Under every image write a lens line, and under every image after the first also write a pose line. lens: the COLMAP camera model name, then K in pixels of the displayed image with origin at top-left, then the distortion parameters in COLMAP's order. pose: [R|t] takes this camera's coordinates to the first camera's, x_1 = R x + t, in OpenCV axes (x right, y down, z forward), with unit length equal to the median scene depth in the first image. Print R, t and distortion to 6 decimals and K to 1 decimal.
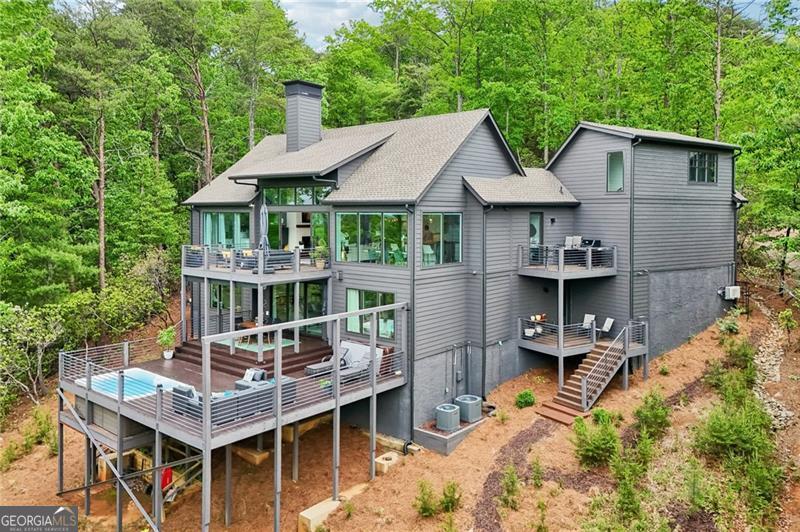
lens RADIAL K [[572.7, 0, 398.7], [0, 572.7, 248.3], [0, 0, 1]] dist [0.066963, -0.059097]
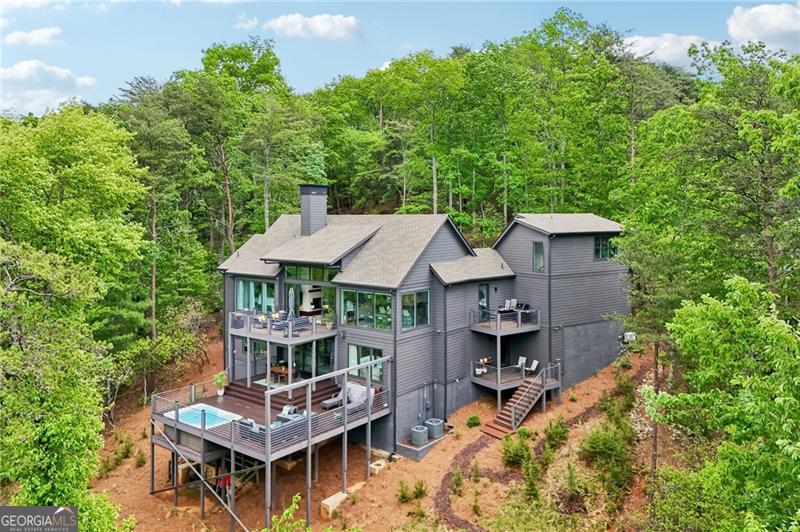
lens RADIAL K [[572.7, 0, 398.7], [0, 572.7, 248.3], [0, 0, 1]] dist [0.066963, -0.059097]
pose [[0.999591, -0.006044, 0.027952, -0.004941], [0.006133, 0.999976, -0.003098, -0.165217], [-0.027932, 0.003268, 0.999604, -0.430727]]
